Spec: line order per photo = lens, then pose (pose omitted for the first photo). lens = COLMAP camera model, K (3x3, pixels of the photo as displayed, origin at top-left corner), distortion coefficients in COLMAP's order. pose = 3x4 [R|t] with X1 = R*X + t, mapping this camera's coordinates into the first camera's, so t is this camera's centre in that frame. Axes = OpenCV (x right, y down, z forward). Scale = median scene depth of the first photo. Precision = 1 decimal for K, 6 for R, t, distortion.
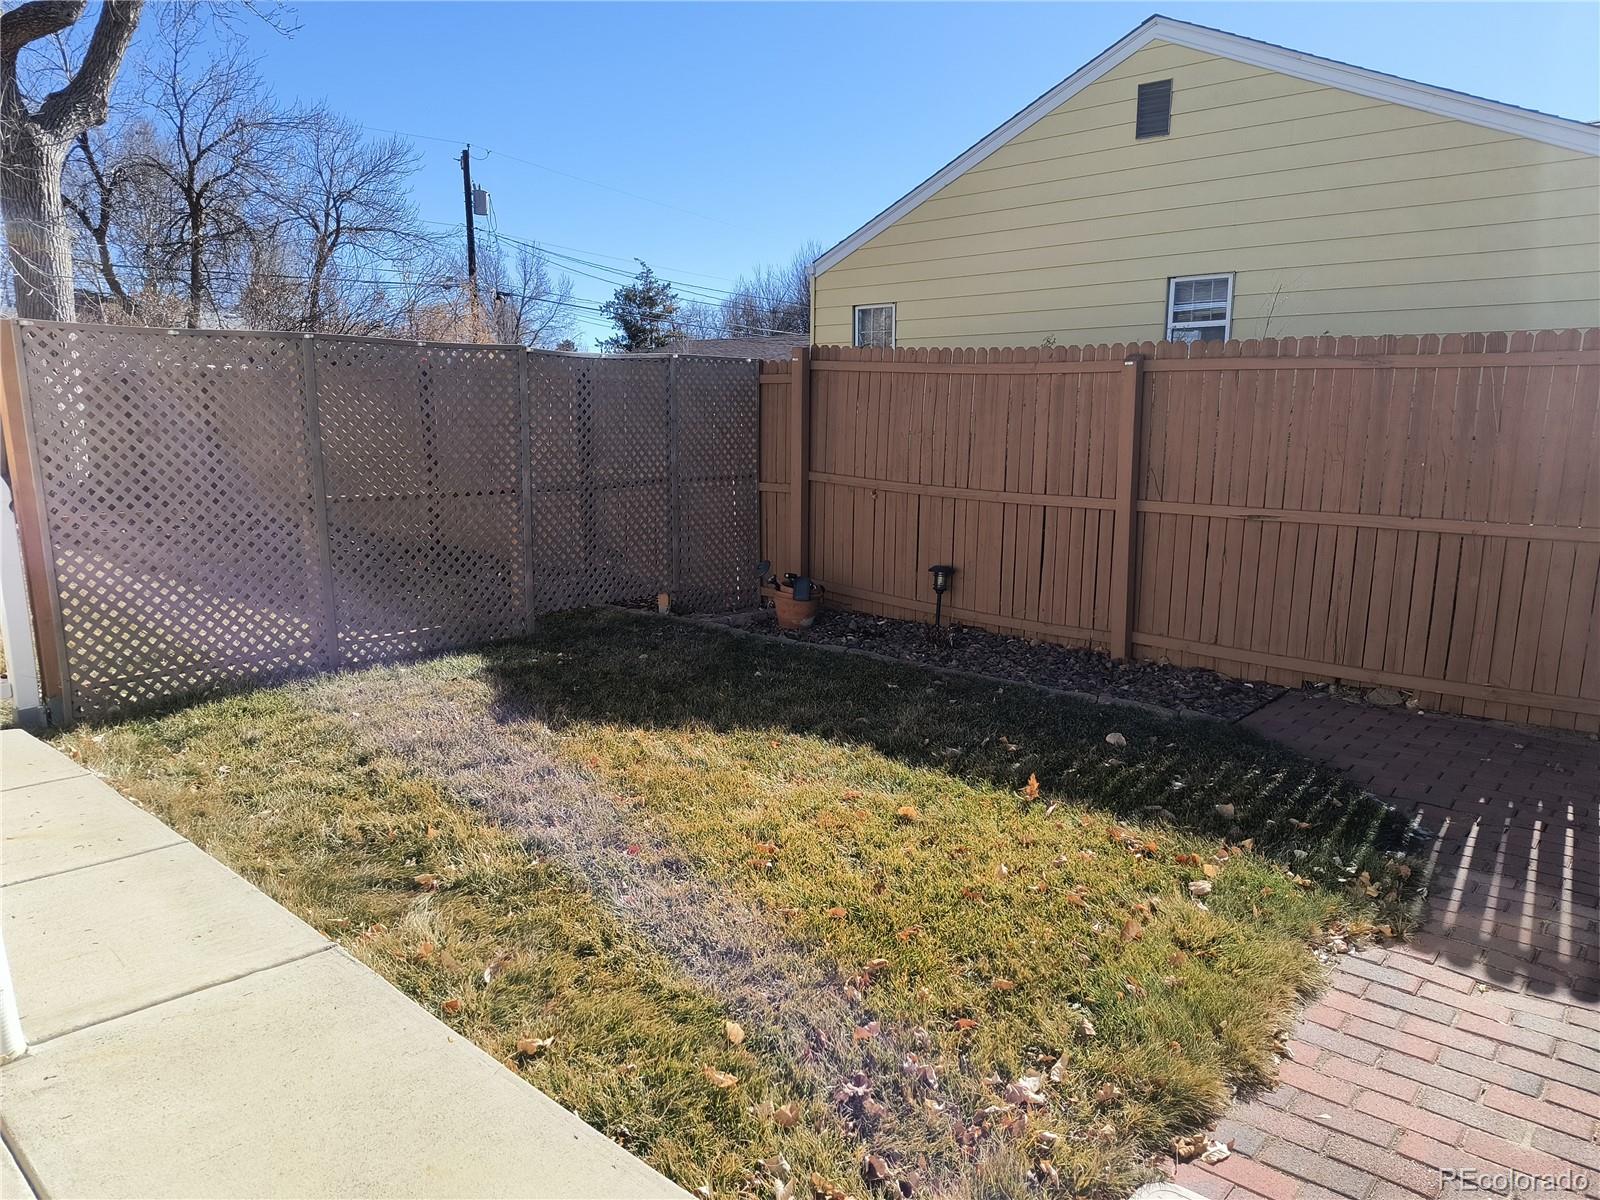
lens RADIAL K [[1076.7, 0, 800.0], [0, 1076.7, 600.0], [0, 0, 1]] dist [0.058962, -0.083360]
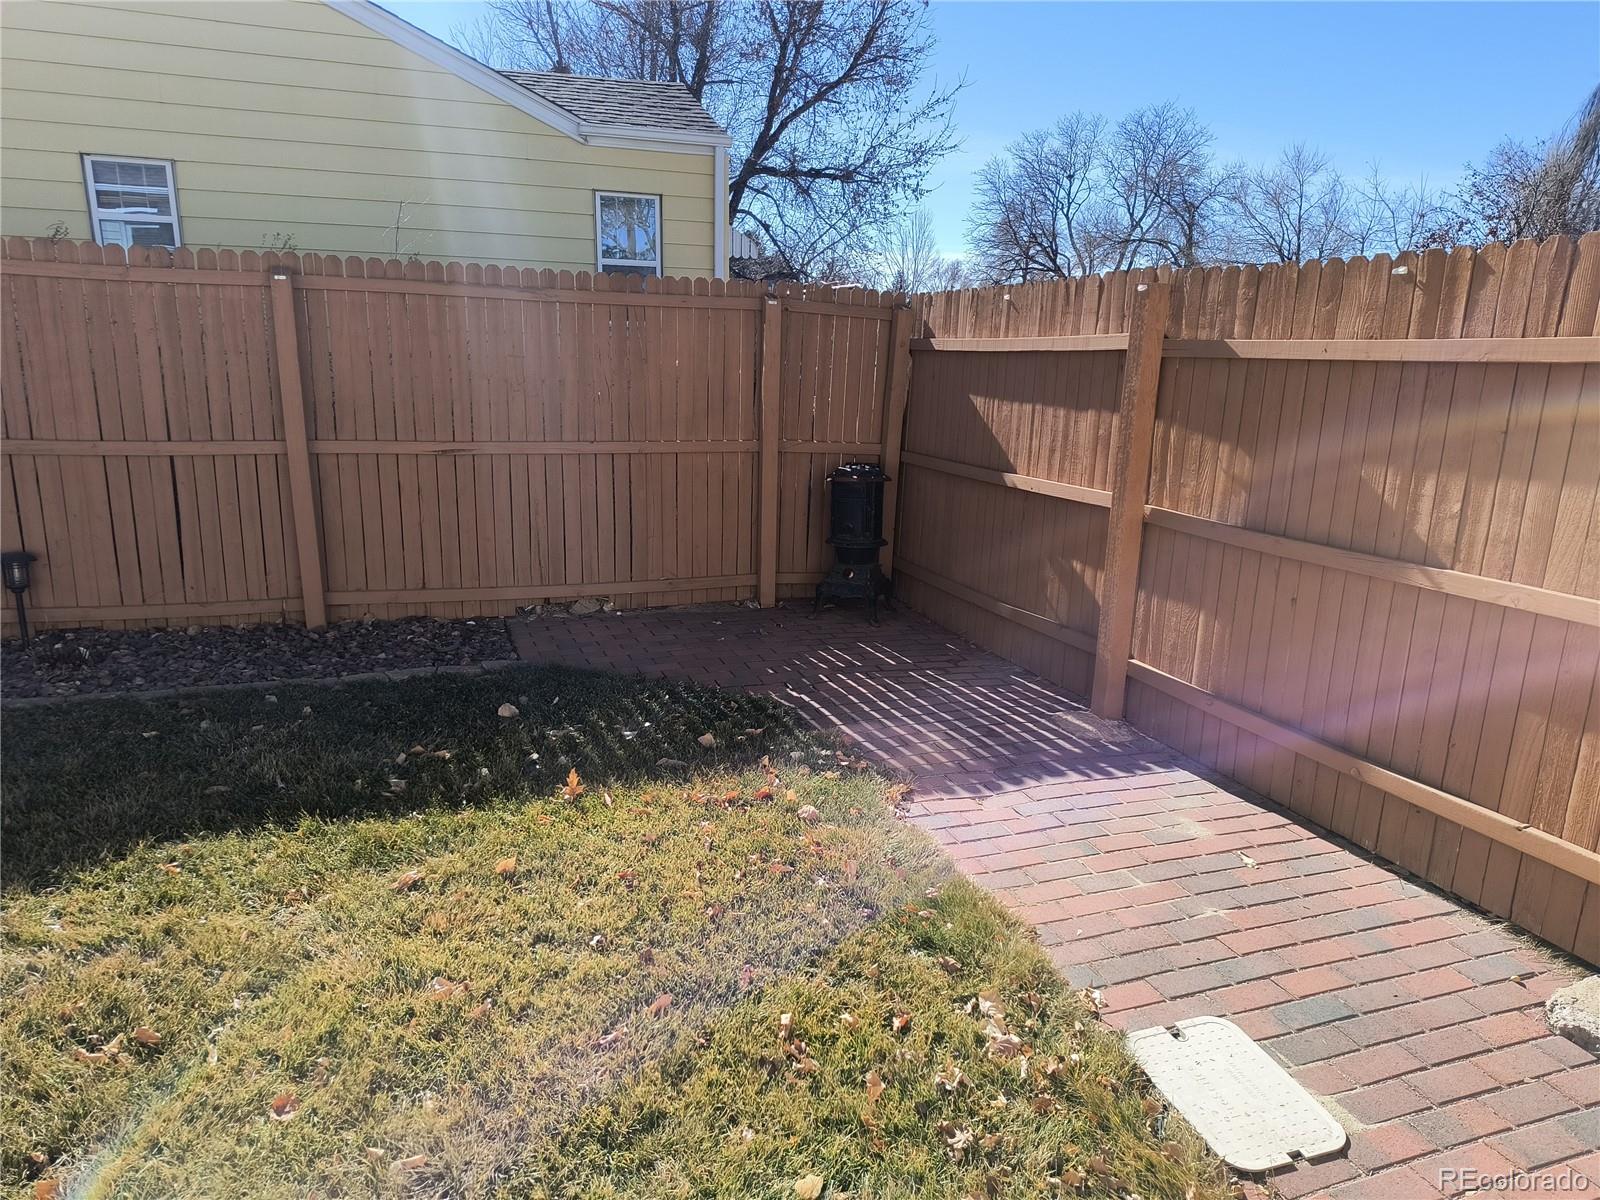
lens RADIAL K [[1076.7, 0, 800.0], [0, 1076.7, 600.0], [0, 0, 1]] dist [0.058962, -0.083360]
pose [[0.478391, -0.200287, 0.855001, -0.288619], [0.122112, 0.979356, 0.161093, -0.065973], [-0.869615, 0.027341, 0.492972, 0.263799]]
